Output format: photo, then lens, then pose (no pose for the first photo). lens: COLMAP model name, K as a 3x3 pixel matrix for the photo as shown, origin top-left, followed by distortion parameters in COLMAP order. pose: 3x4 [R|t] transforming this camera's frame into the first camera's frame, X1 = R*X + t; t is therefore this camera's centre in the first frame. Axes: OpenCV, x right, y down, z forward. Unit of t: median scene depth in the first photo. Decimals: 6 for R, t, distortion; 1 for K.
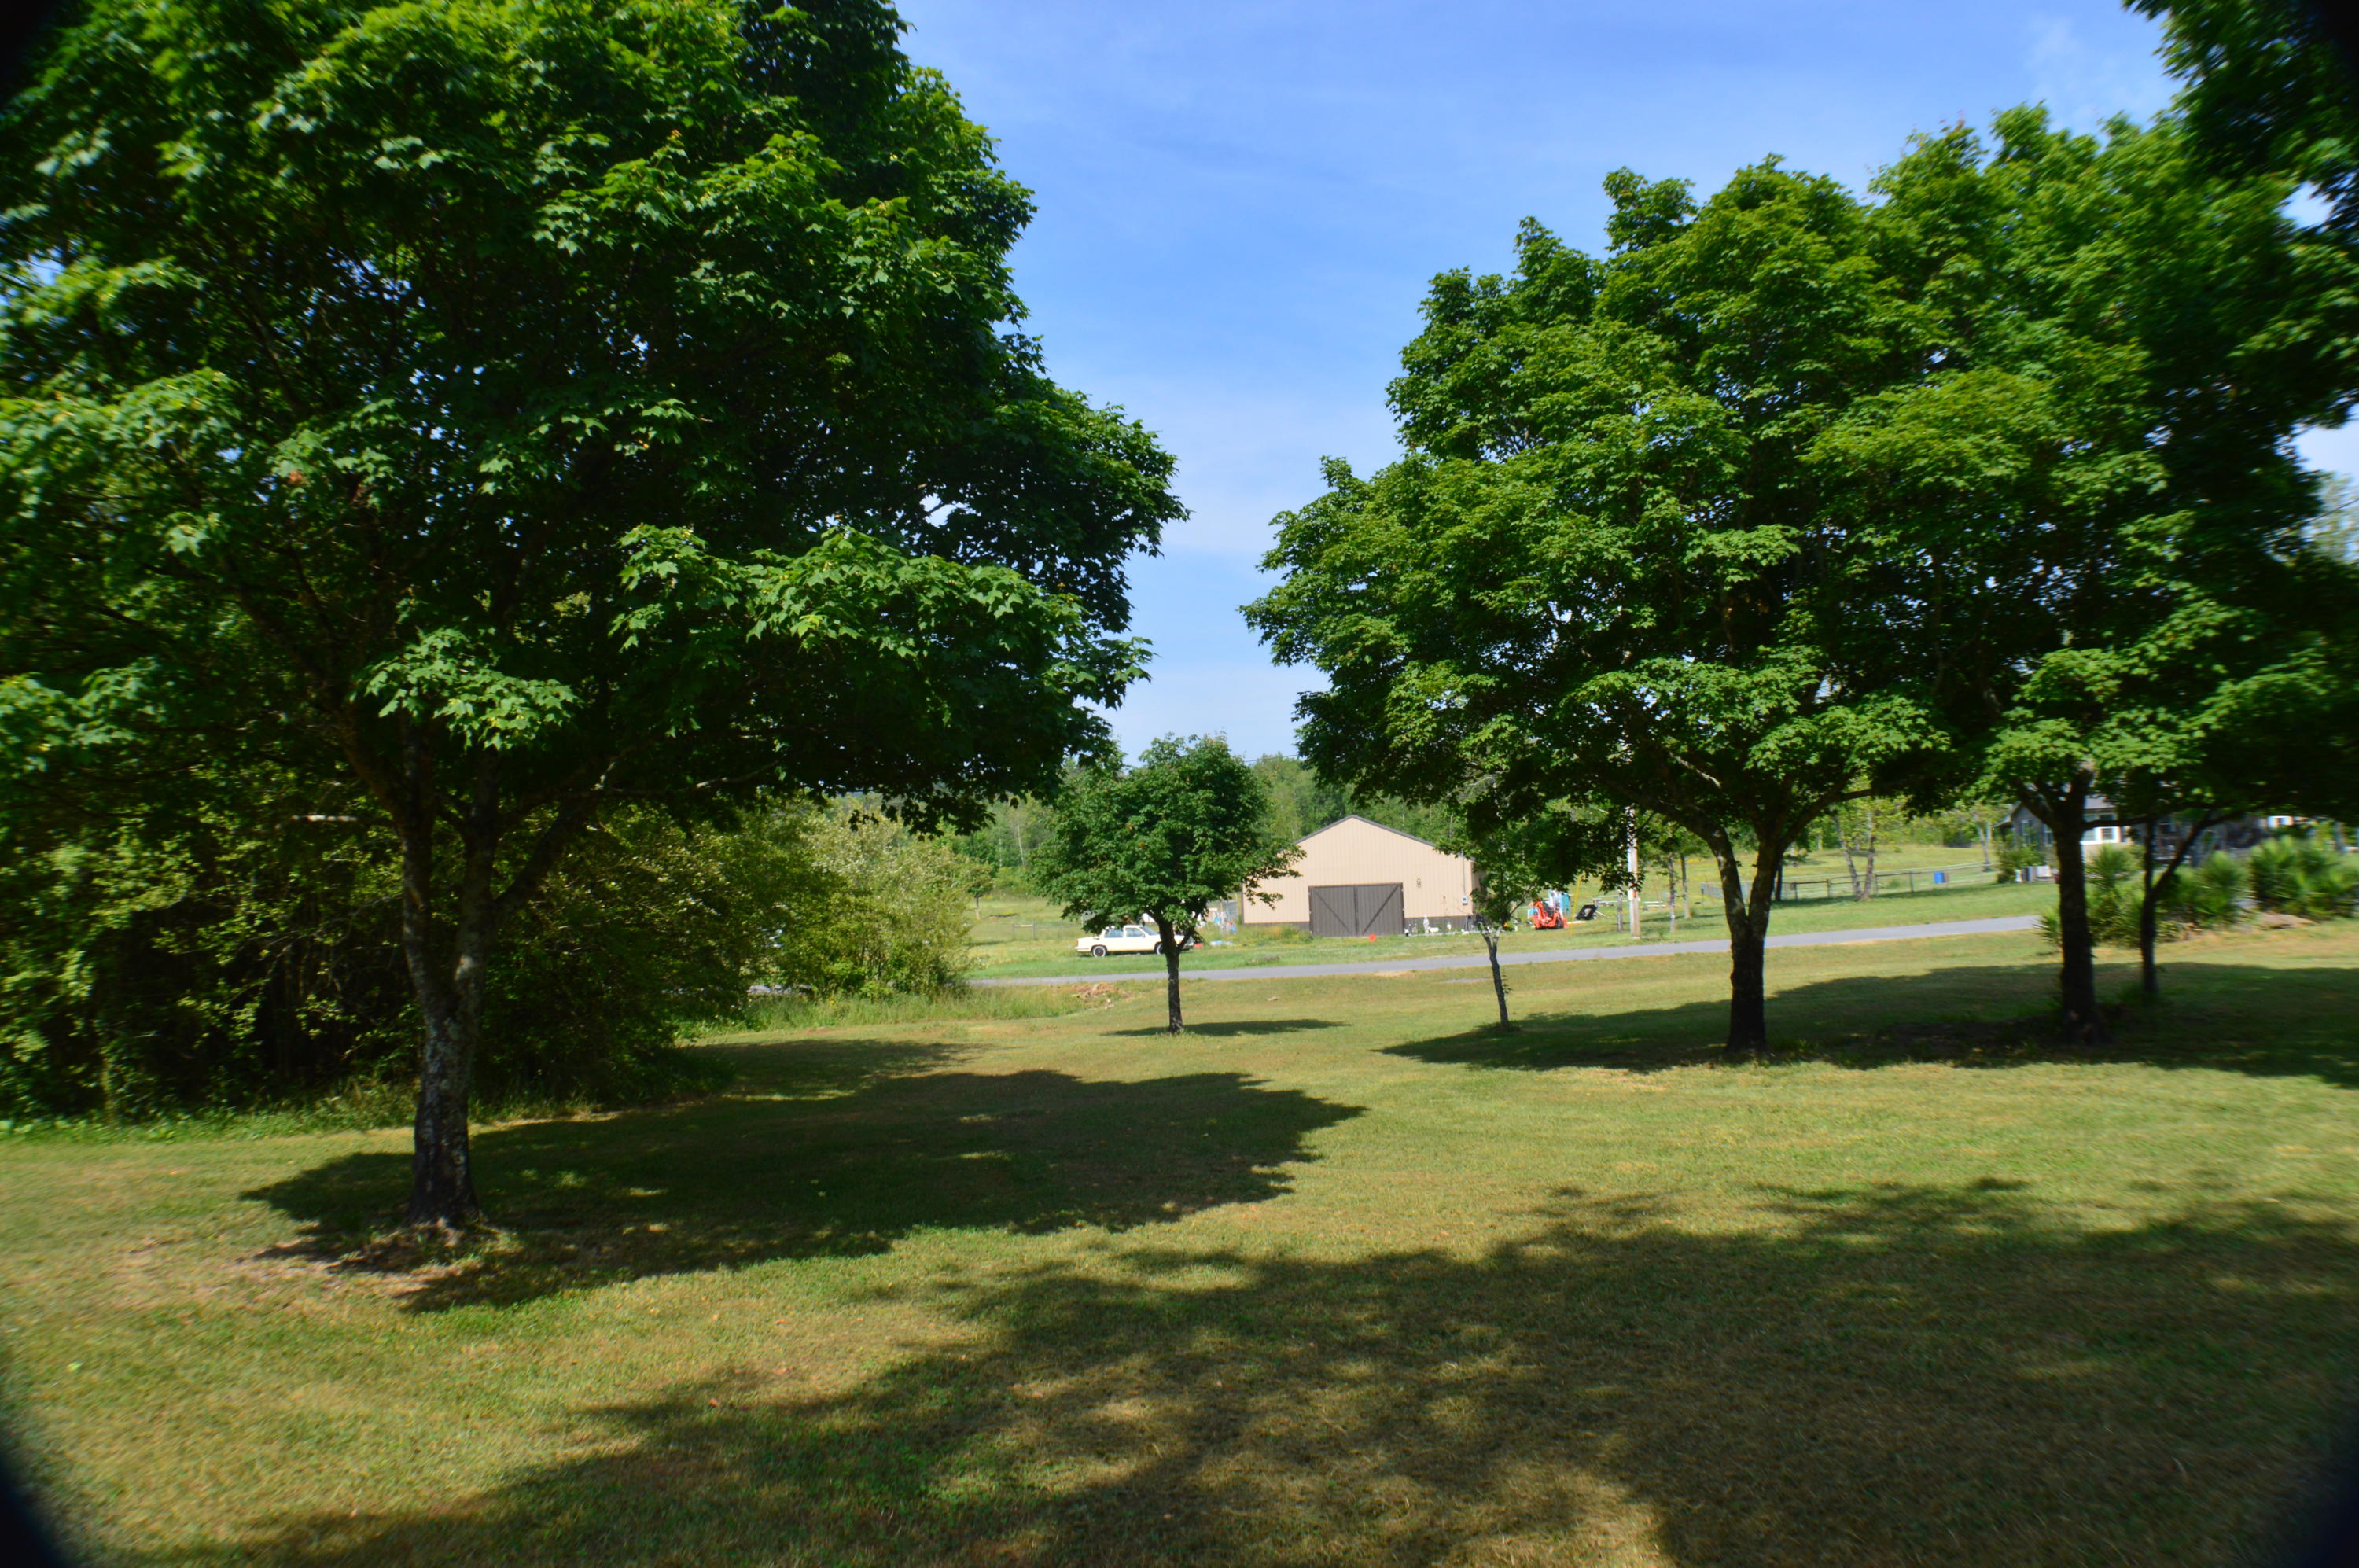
lens RADIAL K [[1431.9, 0, 1172.6], [0, 1431.9, 769.3], [0, 0, 1]] dist [-0.161430, 0.039324]
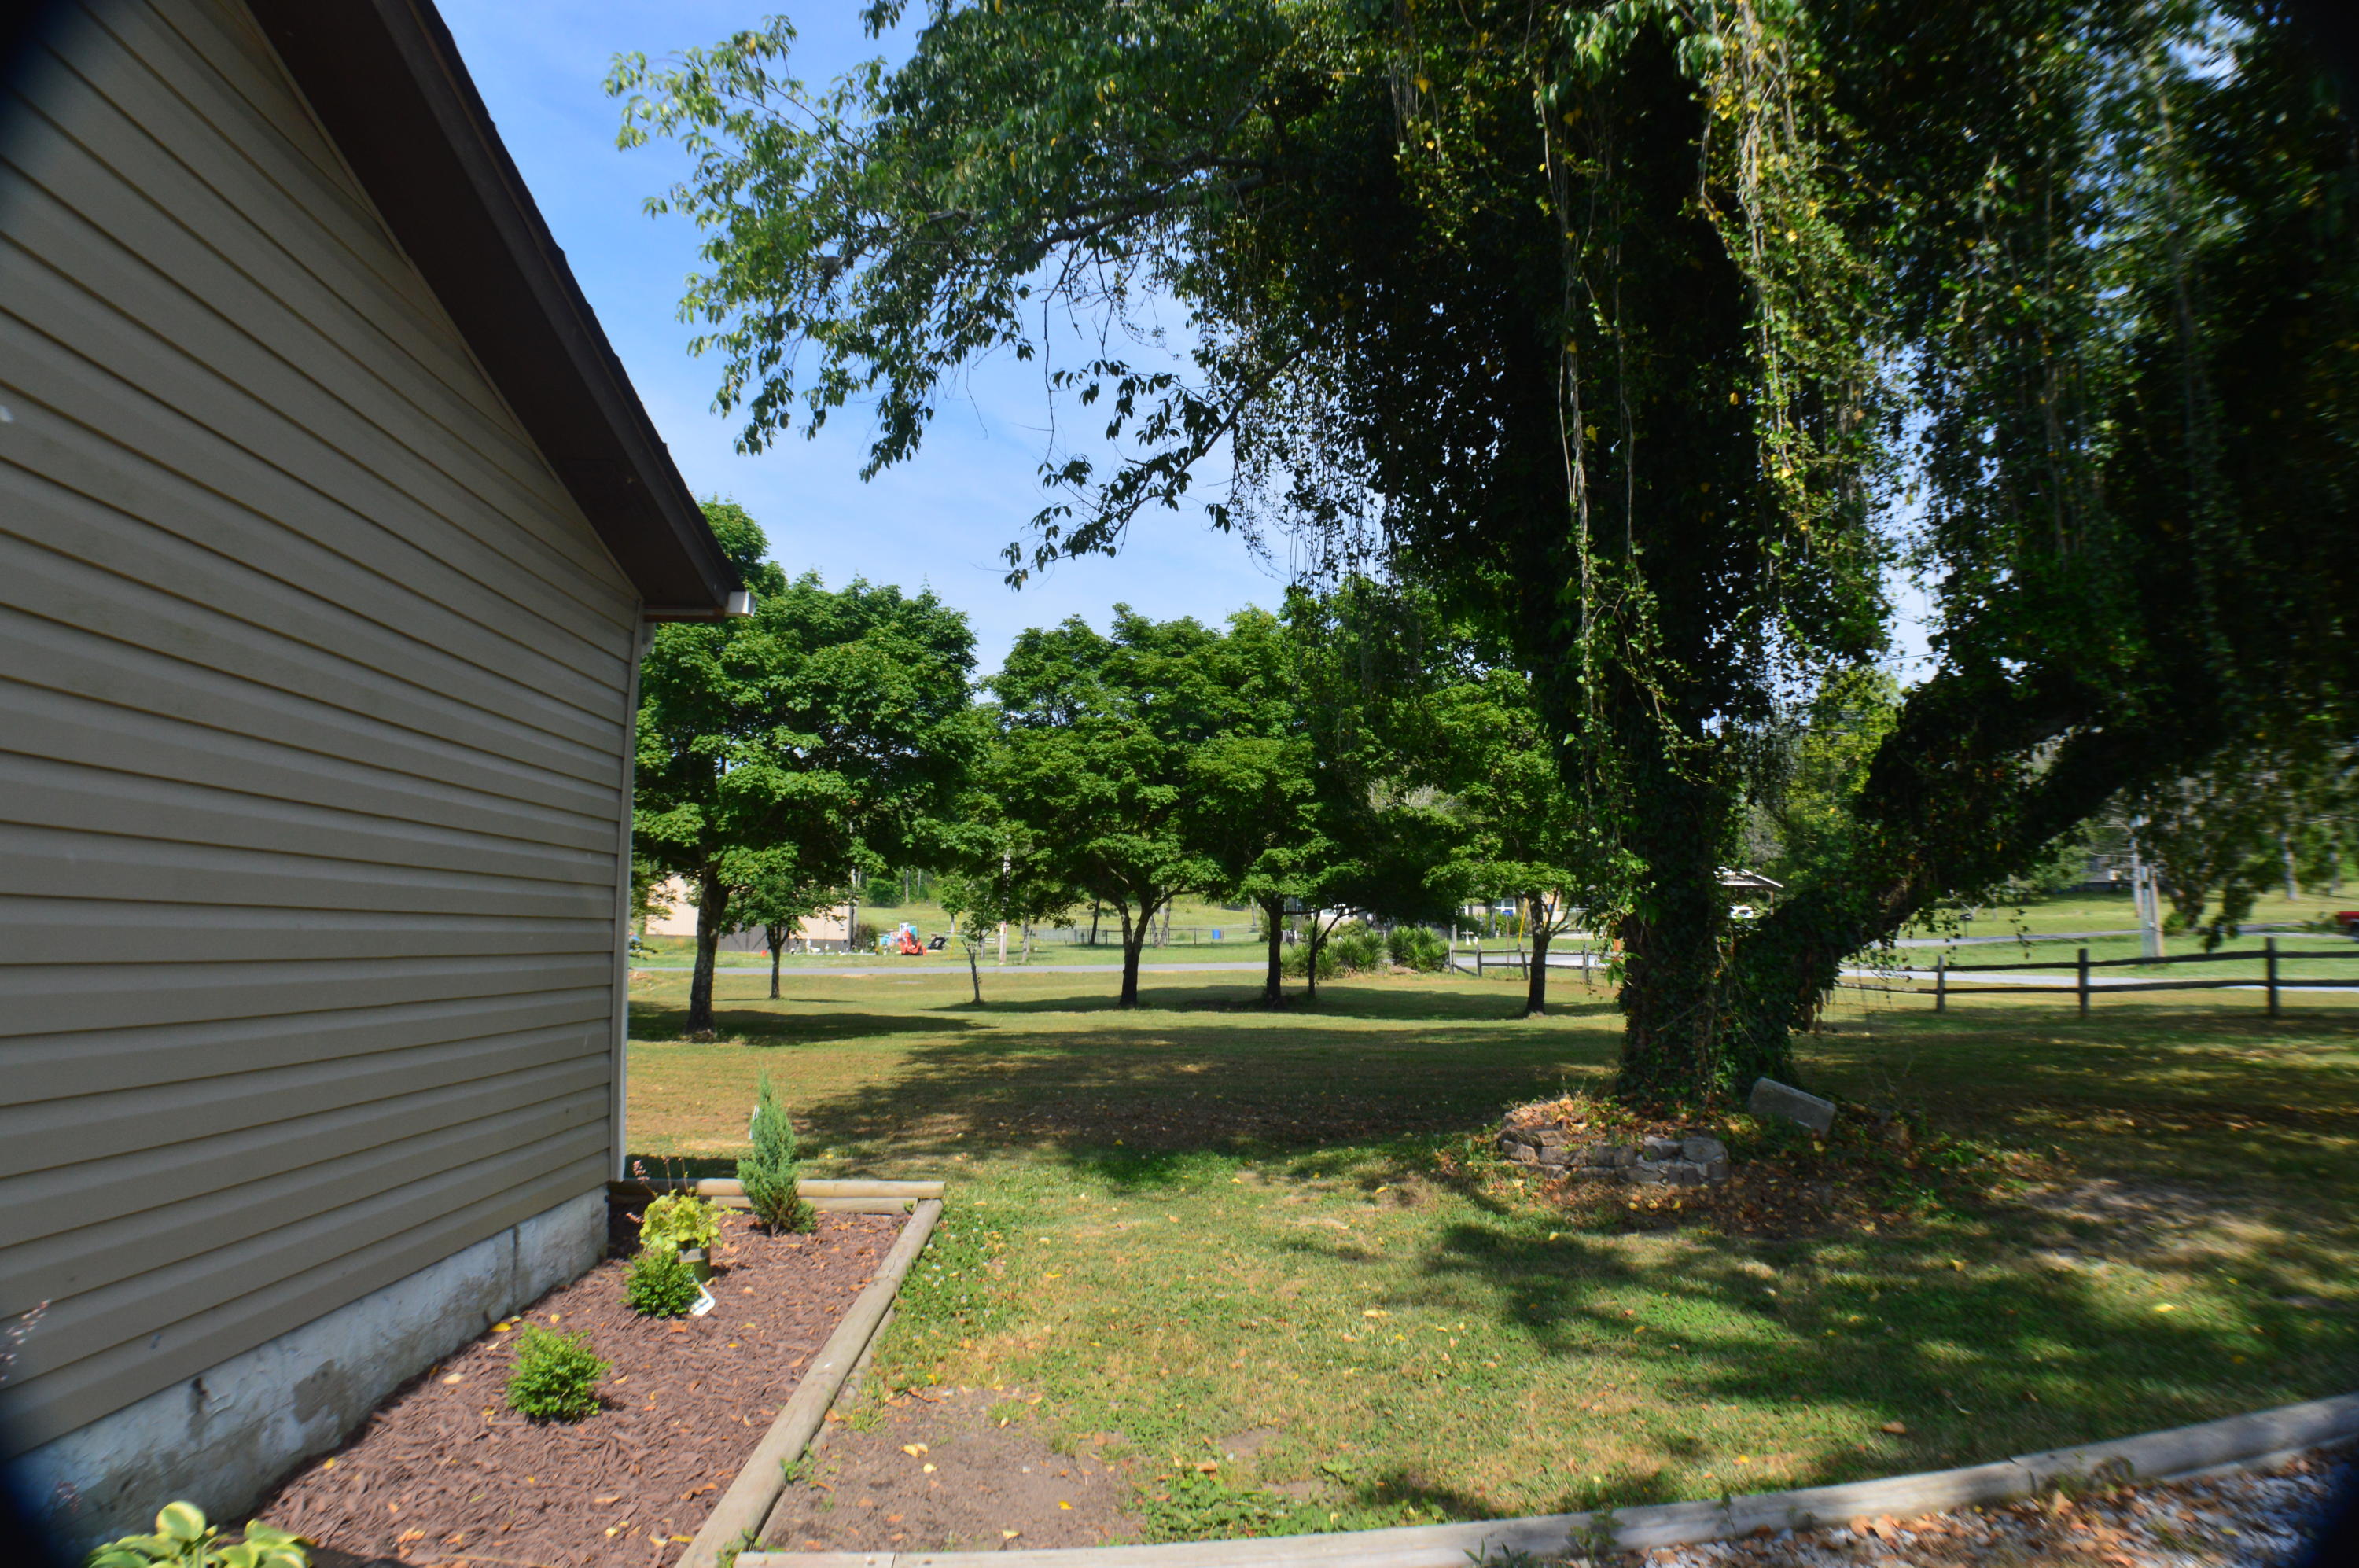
lens RADIAL K [[1431.9, 0, 1172.6], [0, 1431.9, 769.3], [0, 0, 1]] dist [-0.161430, 0.039324]
pose [[0.885067, 0.102934, 0.453939, -0.704580], [-0.093488, 0.994680, -0.043274, -0.091033], [-0.455979, -0.004138, 0.889981, -1.243042]]
